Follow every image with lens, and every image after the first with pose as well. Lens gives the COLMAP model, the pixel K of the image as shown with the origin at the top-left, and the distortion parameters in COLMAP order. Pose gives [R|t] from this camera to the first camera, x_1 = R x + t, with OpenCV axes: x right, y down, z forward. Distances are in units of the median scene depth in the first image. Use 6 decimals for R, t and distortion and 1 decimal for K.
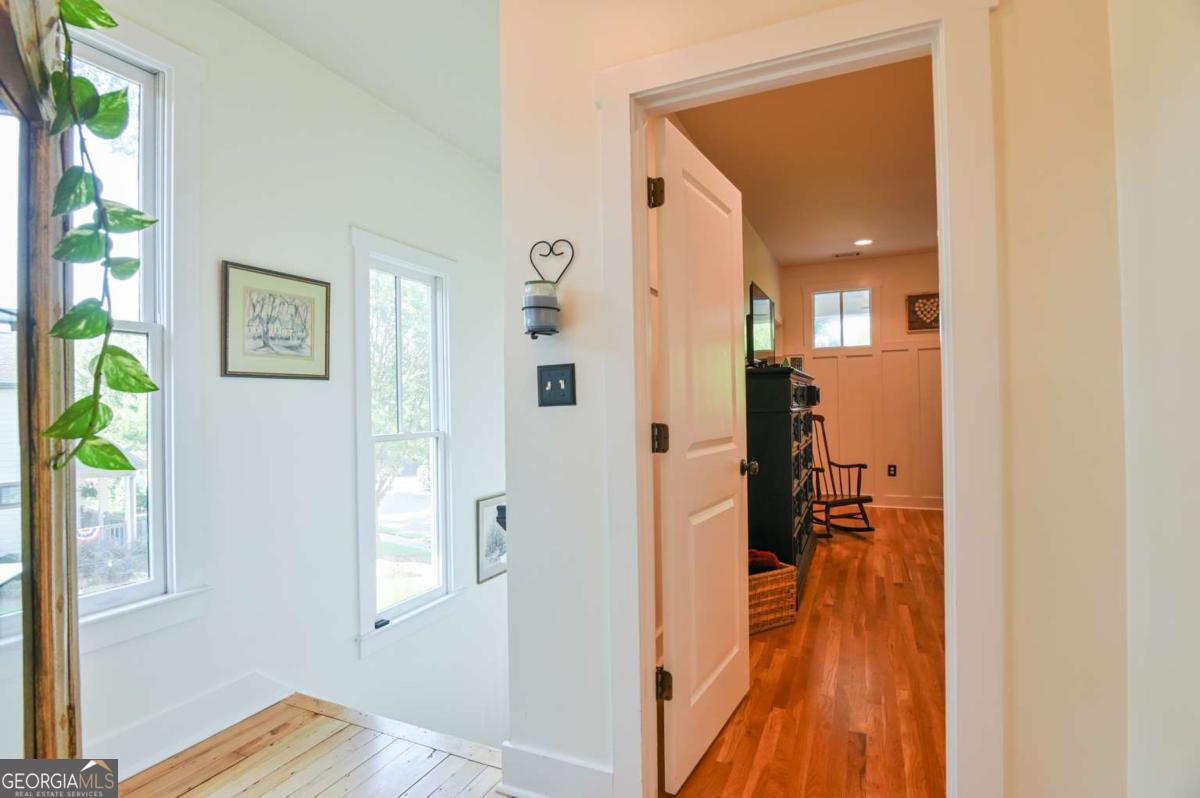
lens RADIAL K [[587.7, 0, 600.0], [0, 587.7, 399.0], [0, 0, 1]] dist [-0.020052, 0.000185]
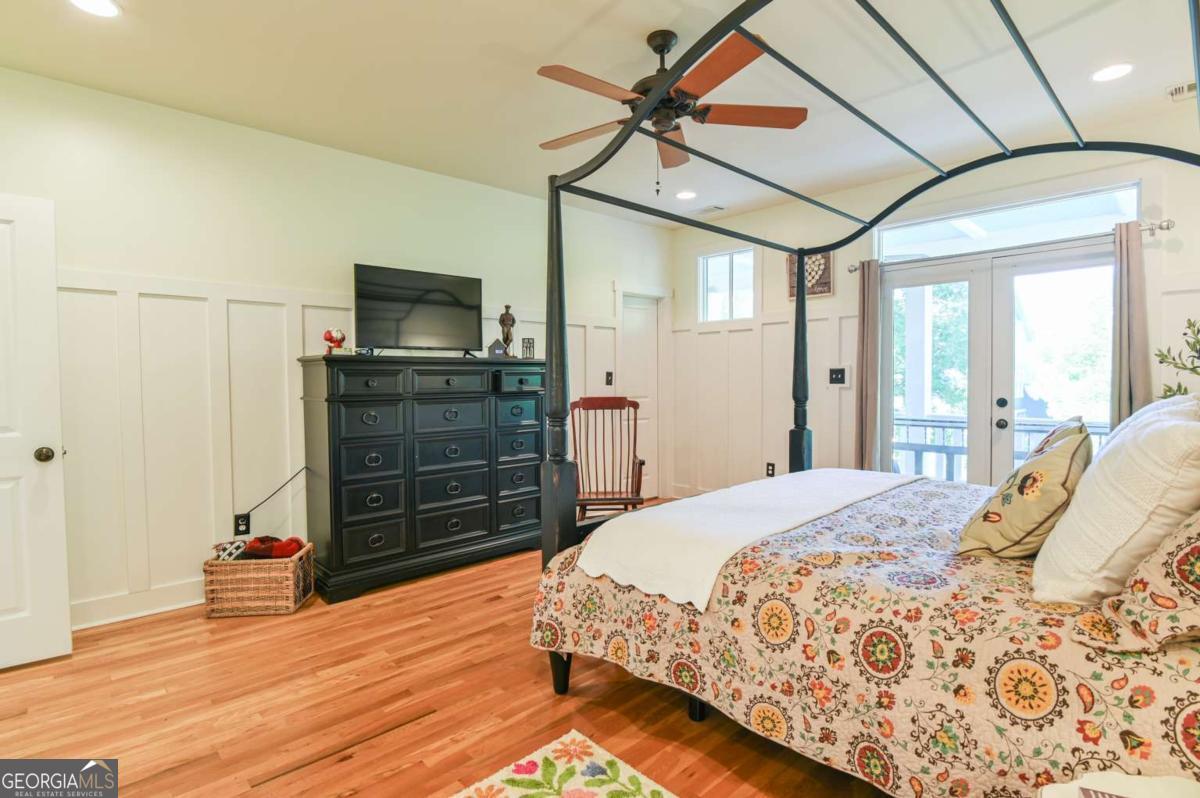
lens RADIAL K [[587.7, 0, 600.0], [0, 587.7, 399.0], [0, 0, 1]] dist [-0.020052, 0.000185]
pose [[0.925035, 0.023720, -0.379142, 0.675232], [-0.005576, 0.998789, 0.048882, -0.018655], [0.379842, -0.043103, 0.924047, 0.172888]]
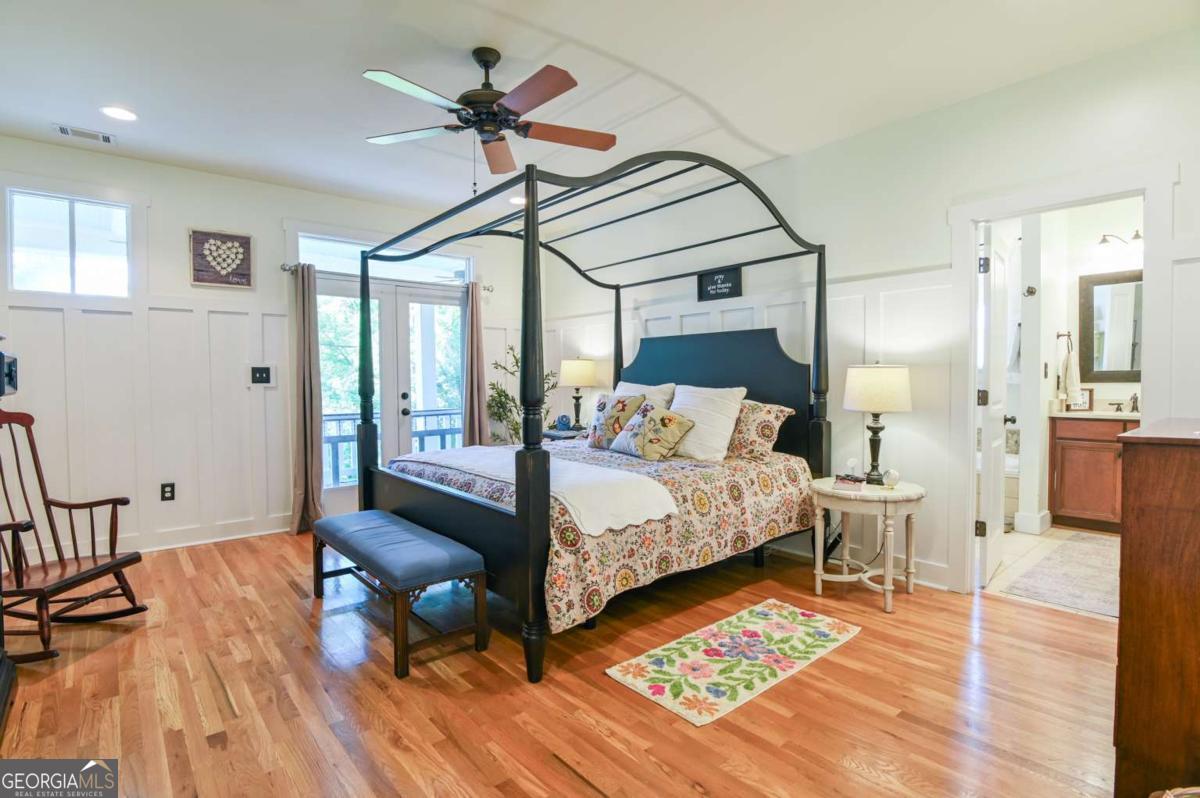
lens RADIAL K [[587.7, 0, 600.0], [0, 587.7, 399.0], [0, 0, 1]] dist [-0.020052, 0.000185]
pose [[0.424277, -0.014600, 0.905415, 0.132211], [-0.007965, 0.999771, 0.019854, 0.001091], [-0.905497, -0.015635, 0.424064, 0.325168]]
